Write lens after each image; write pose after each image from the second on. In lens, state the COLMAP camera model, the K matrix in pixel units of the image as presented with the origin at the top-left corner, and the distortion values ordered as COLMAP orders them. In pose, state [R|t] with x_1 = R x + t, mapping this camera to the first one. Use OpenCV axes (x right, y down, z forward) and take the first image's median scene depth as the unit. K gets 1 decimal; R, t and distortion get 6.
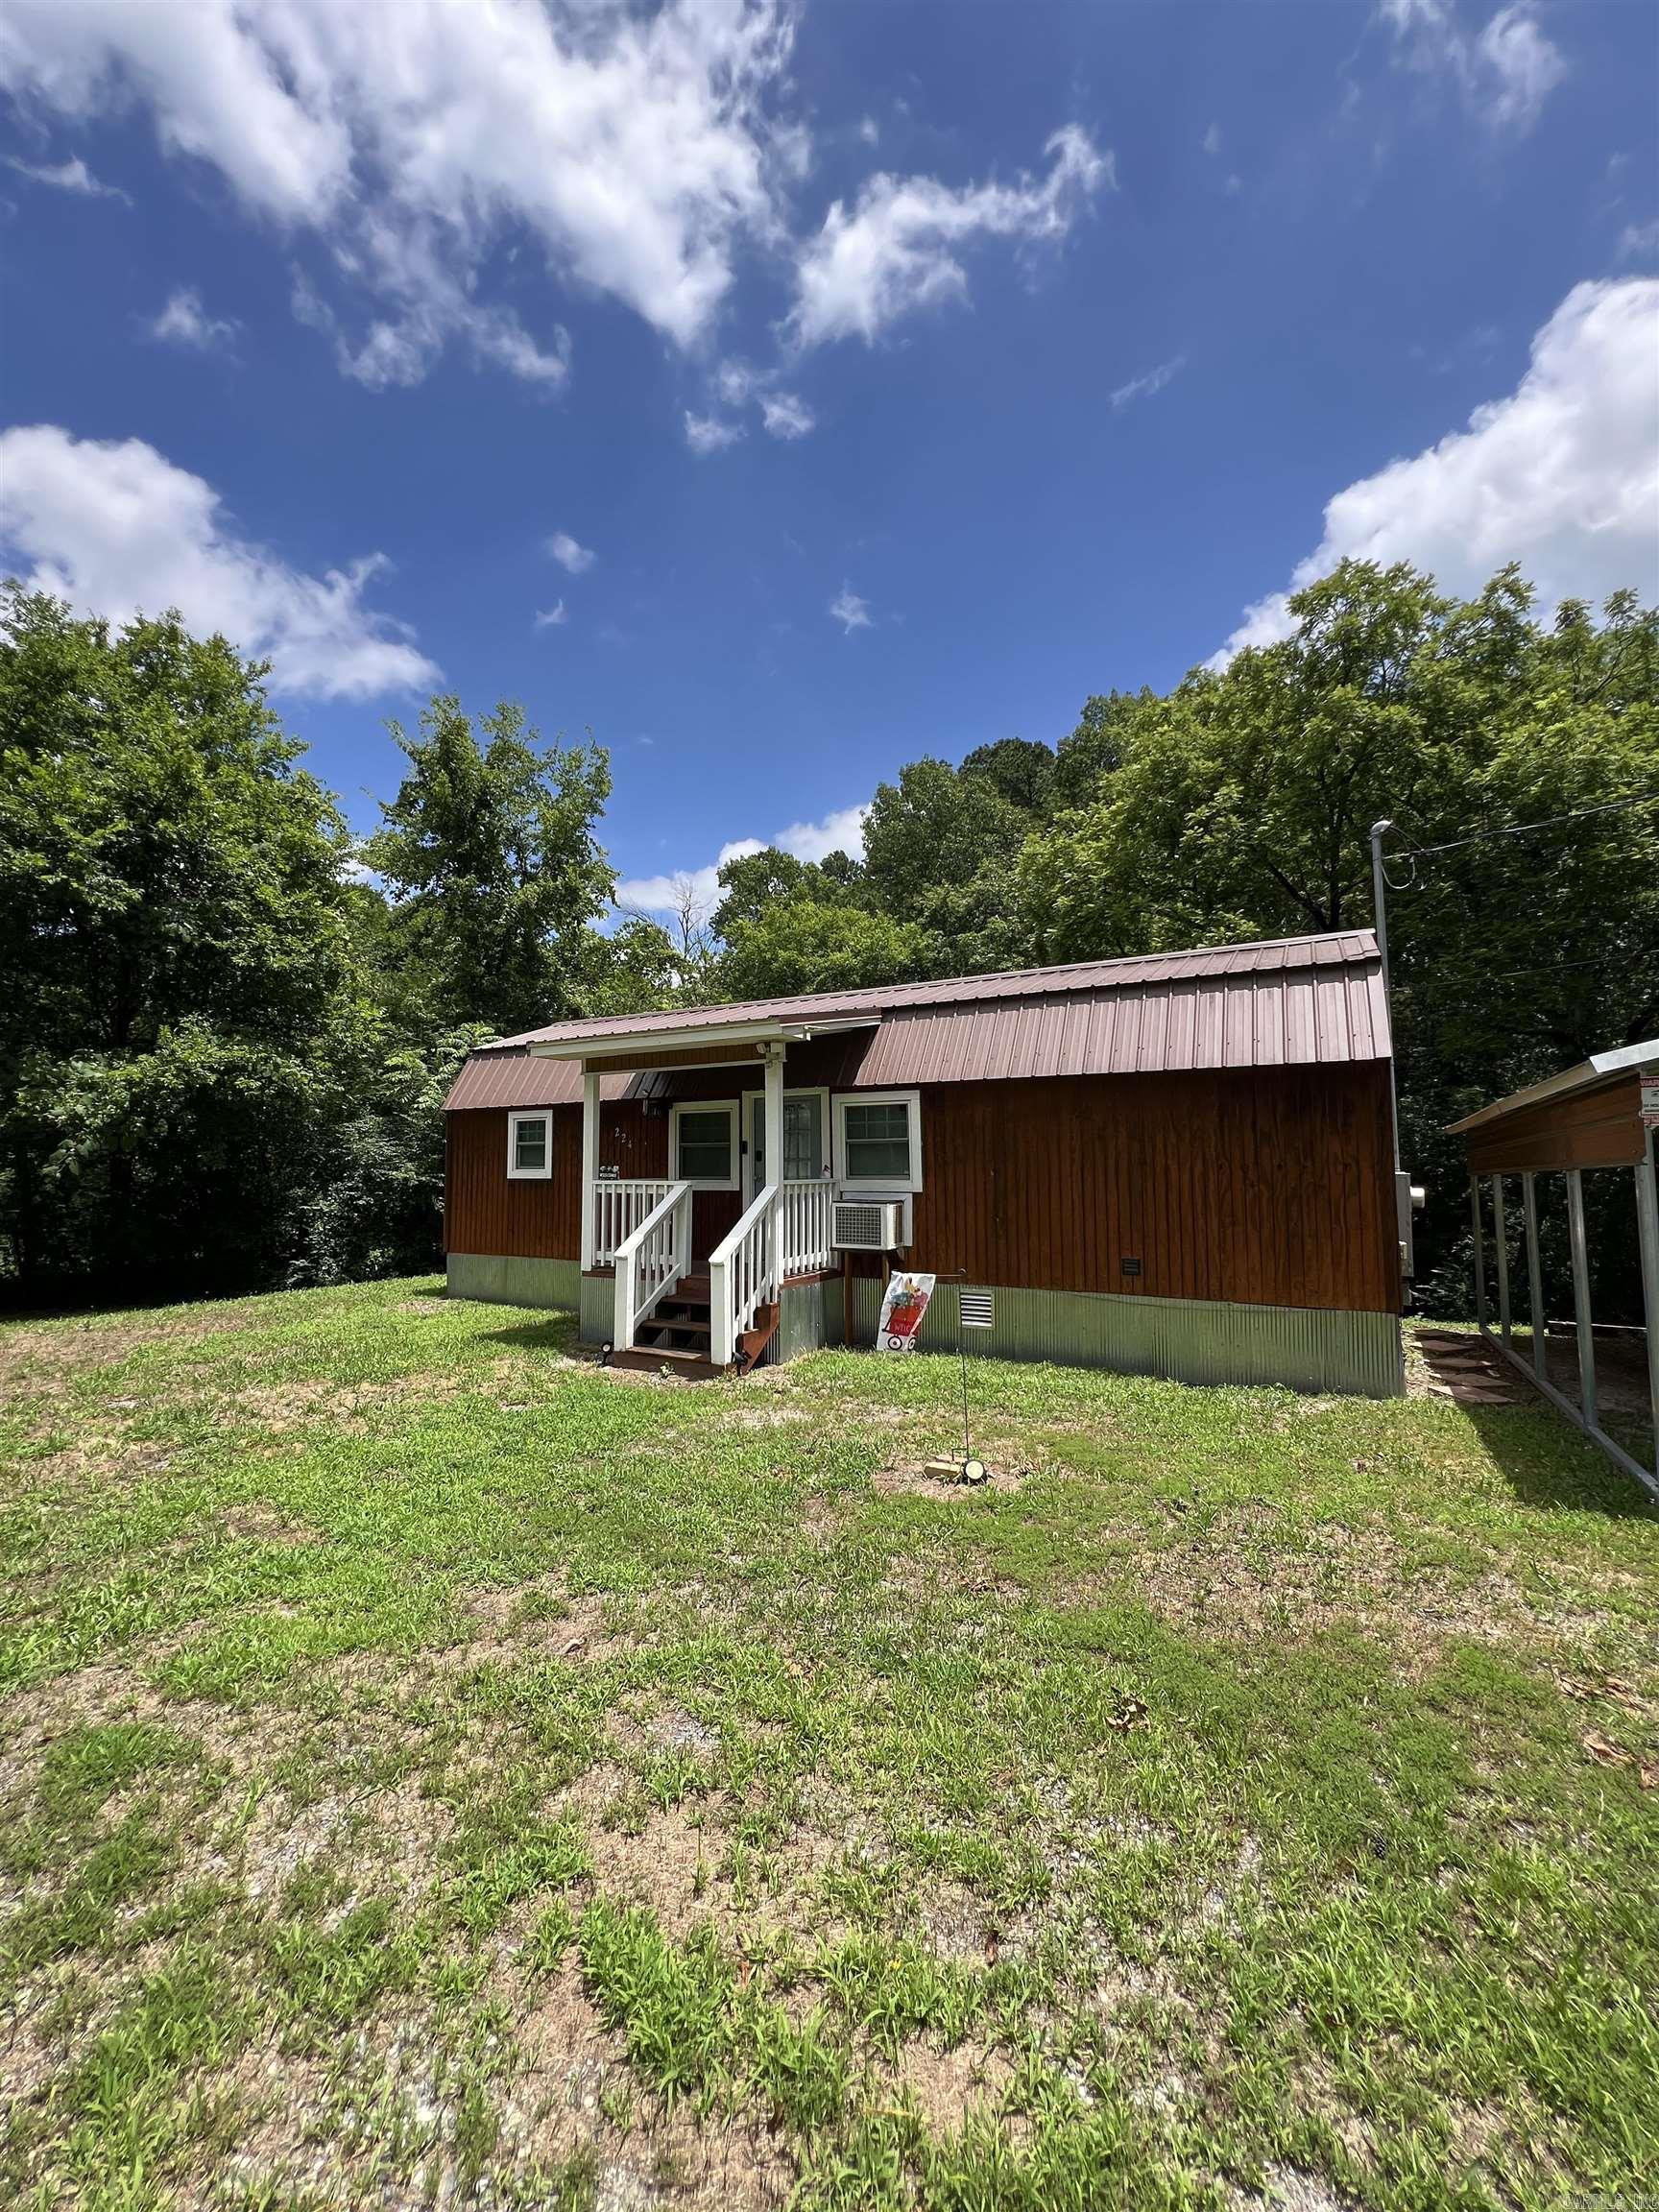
lens RADIAL K [[886.2, 0, 818.7], [0, 886.2, 1094.9], [0, 0, 1]] dist [0.001170, -0.000321]
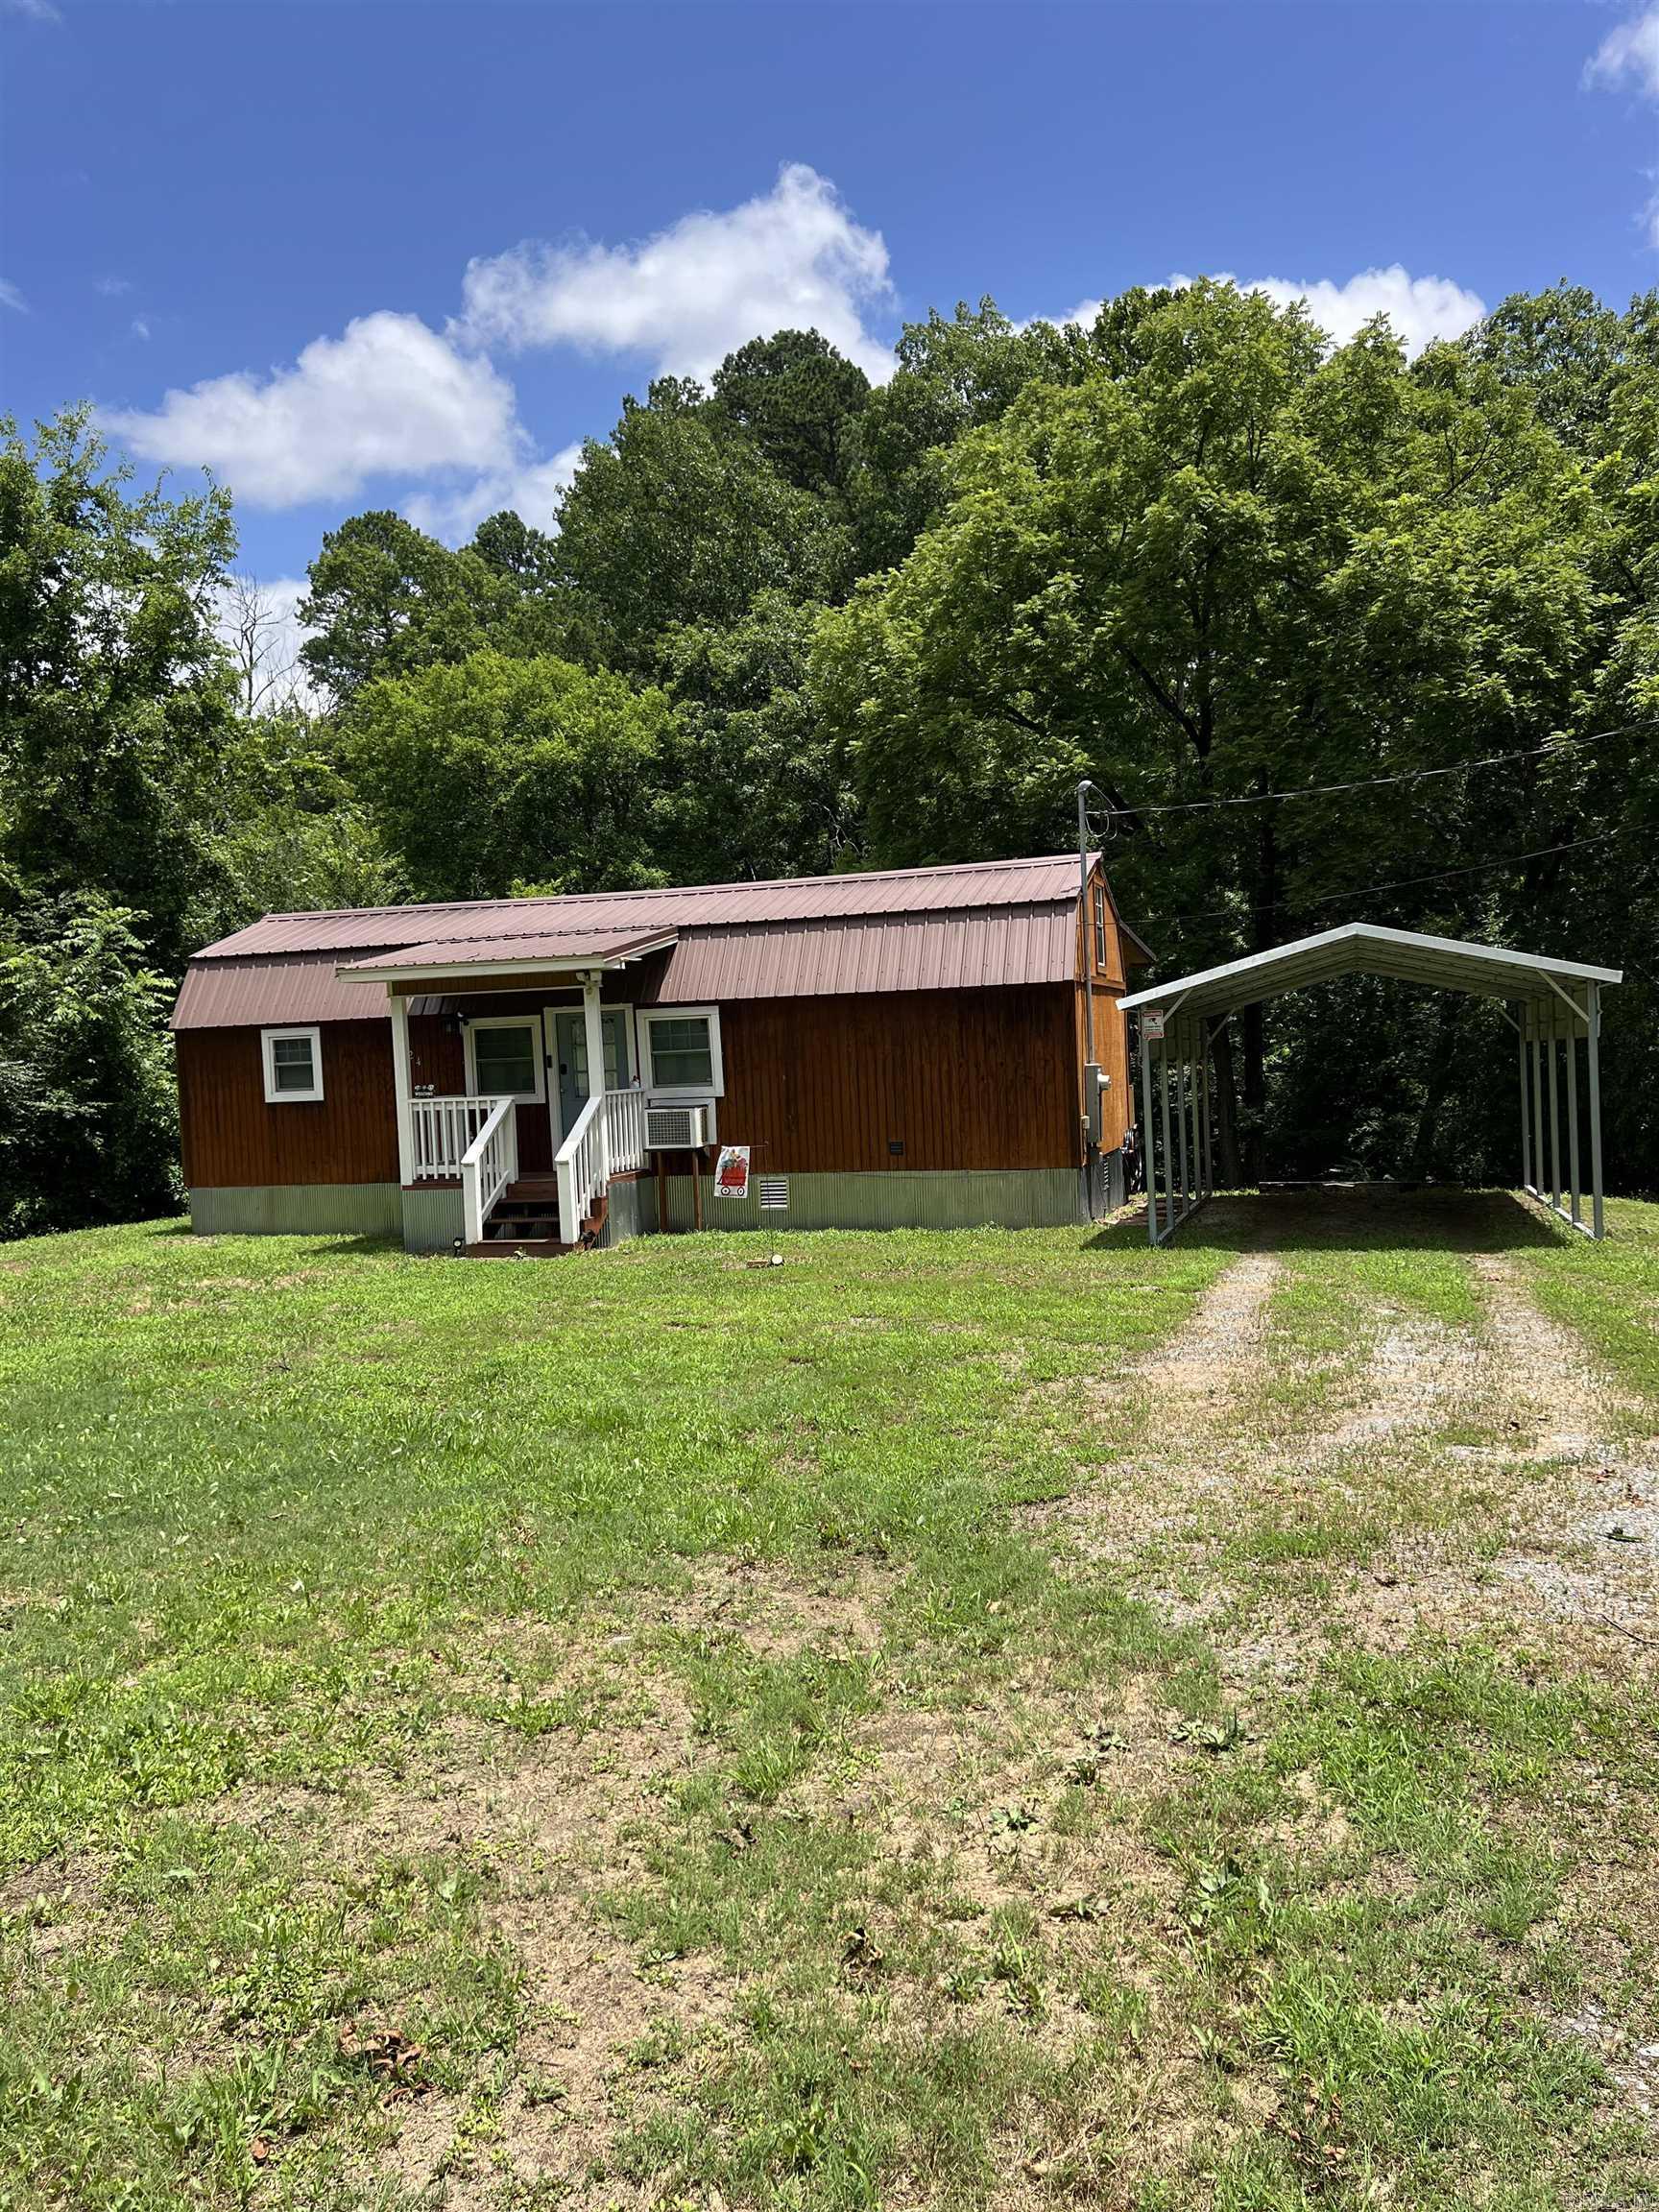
lens RADIAL K [[1653.6, 0, 846.3], [0, 1653.6, 1113.0], [0, 0, 1]] dist [0.053896, -0.064044]
pose [[0.973266, -0.047651, 0.224685, -0.204454], [0.021153, 0.992681, 0.118897, -0.115787], [-0.228706, -0.110965, 0.967150, -1.069898]]
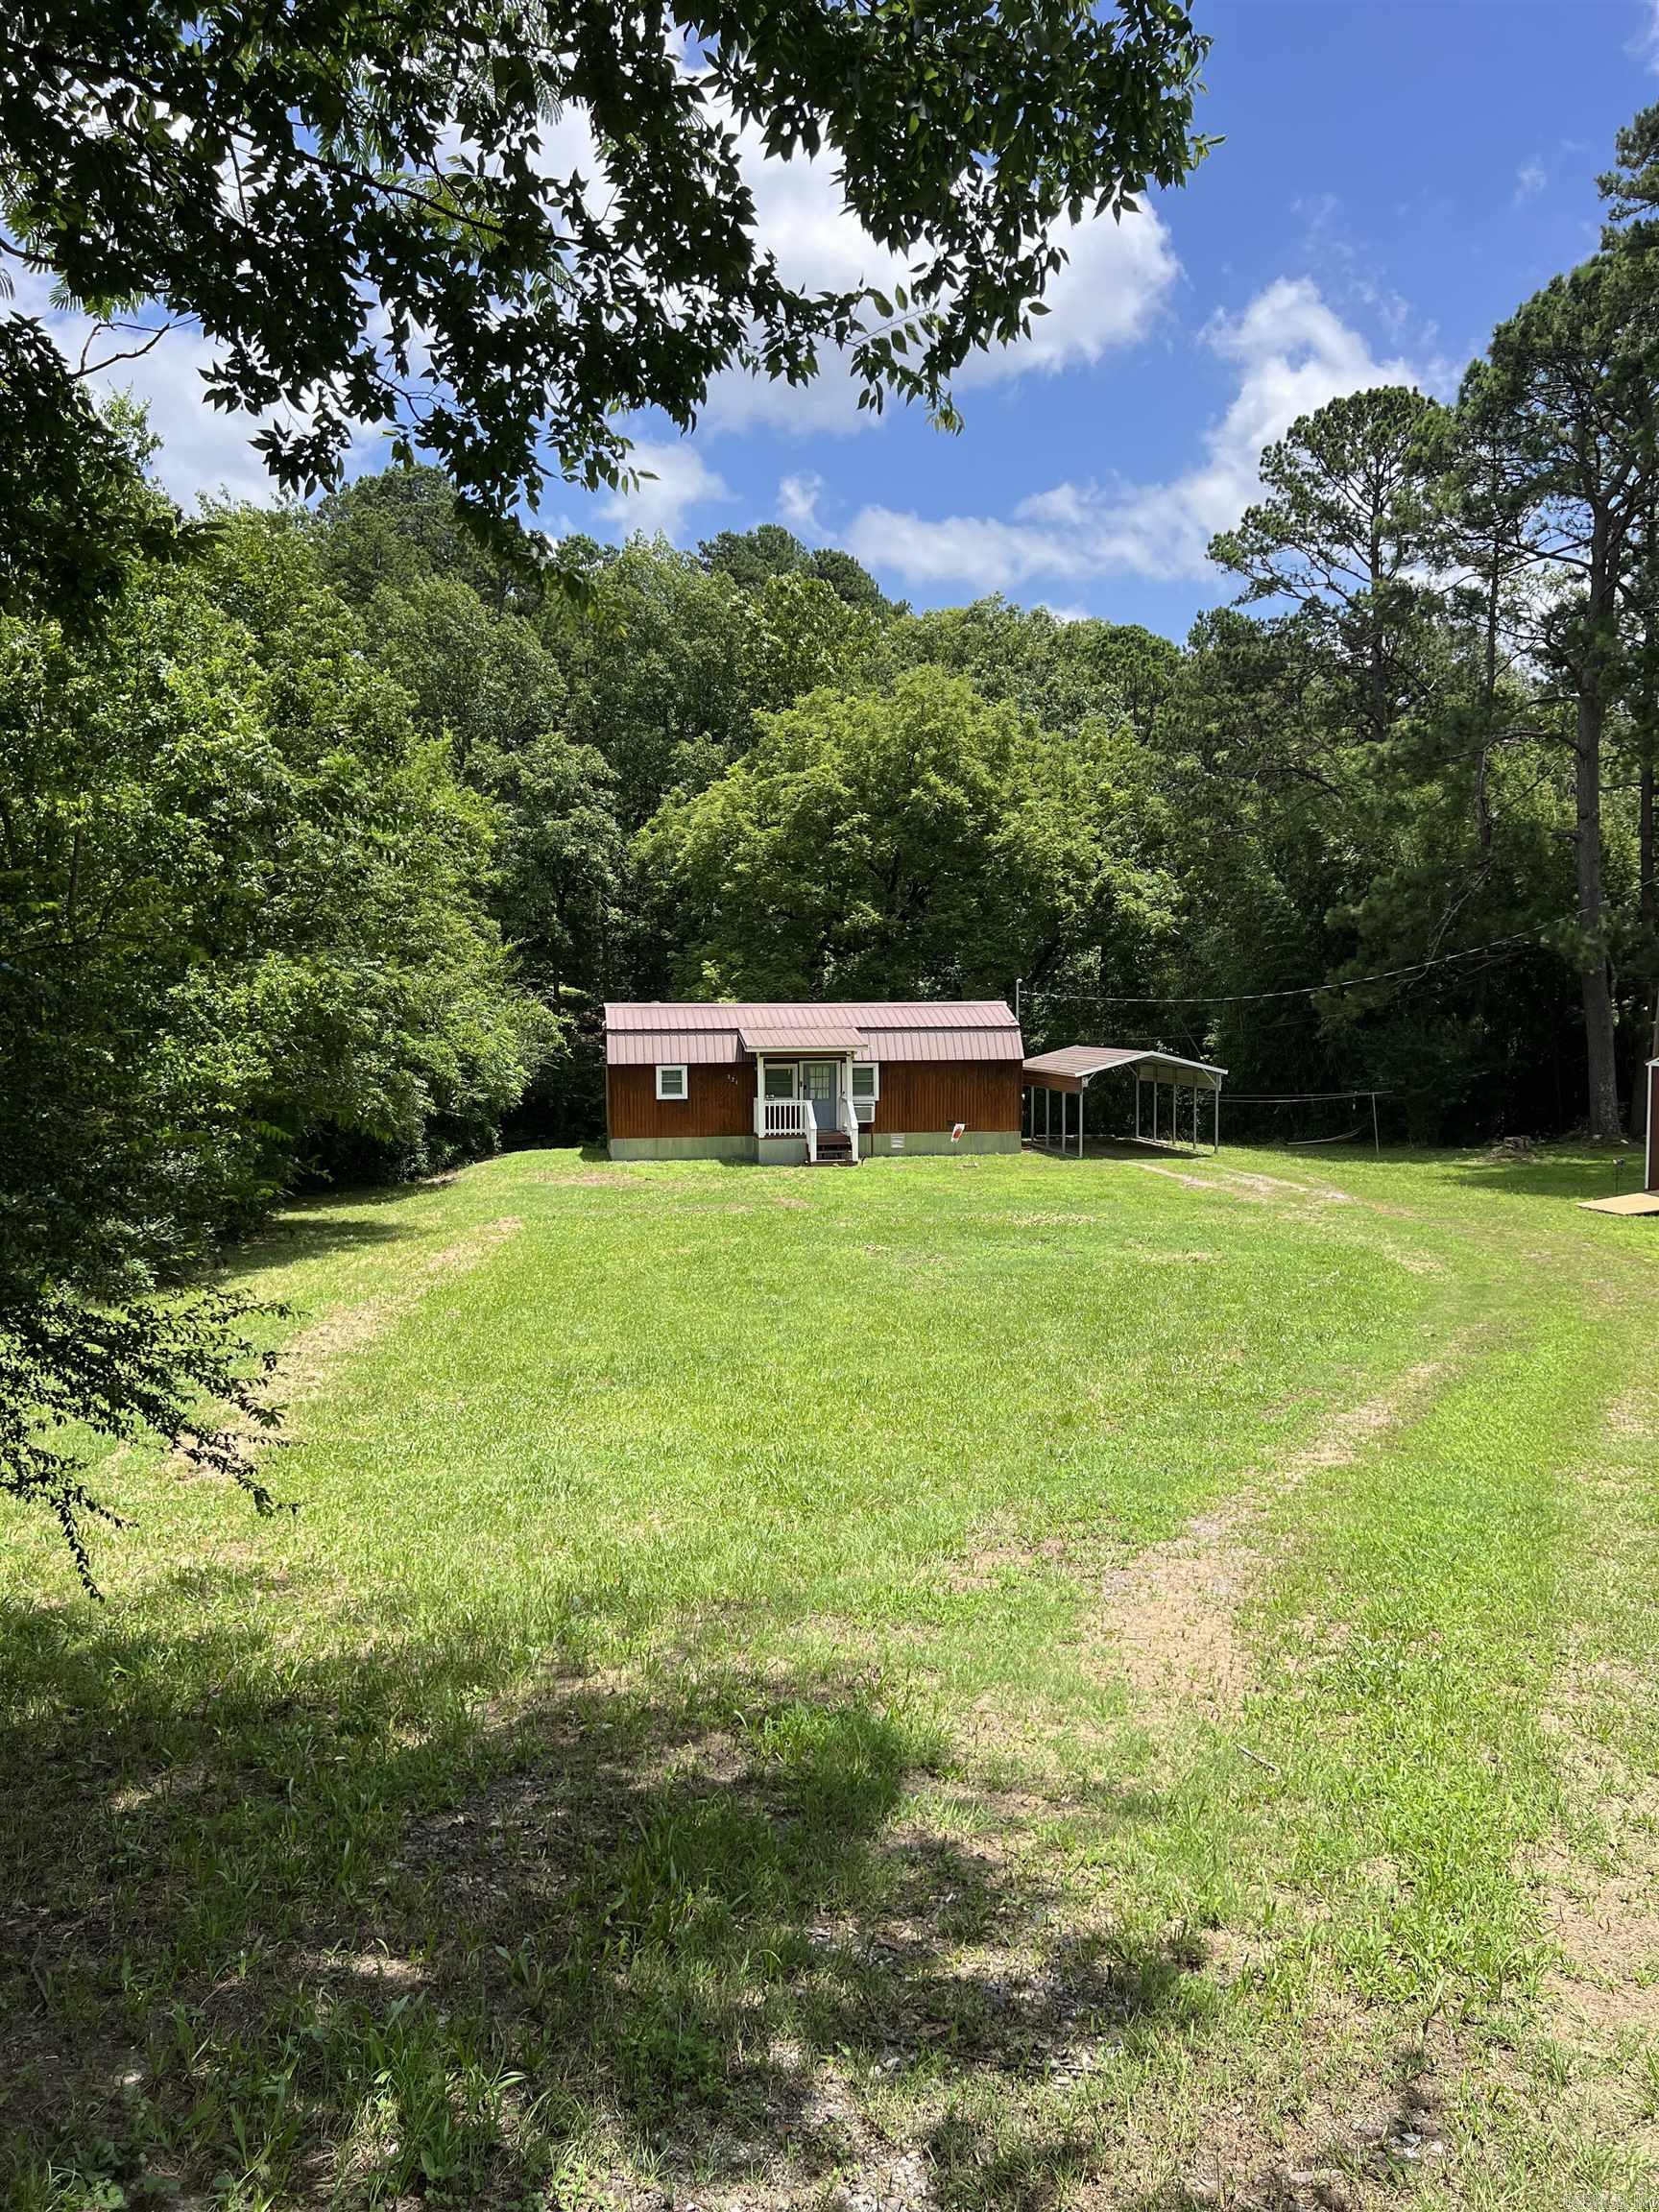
lens RADIAL K [[1653.6, 0, 839.8], [0, 1653.6, 1107.1], [0, 0, 1]] dist [0.053896, -0.064044]
pose [[0.776739, -0.044077, 0.628278, -3.129165], [-0.051128, 0.989843, 0.132652, -0.531074], [-0.627743, -0.135159, 0.766597, -2.777636]]
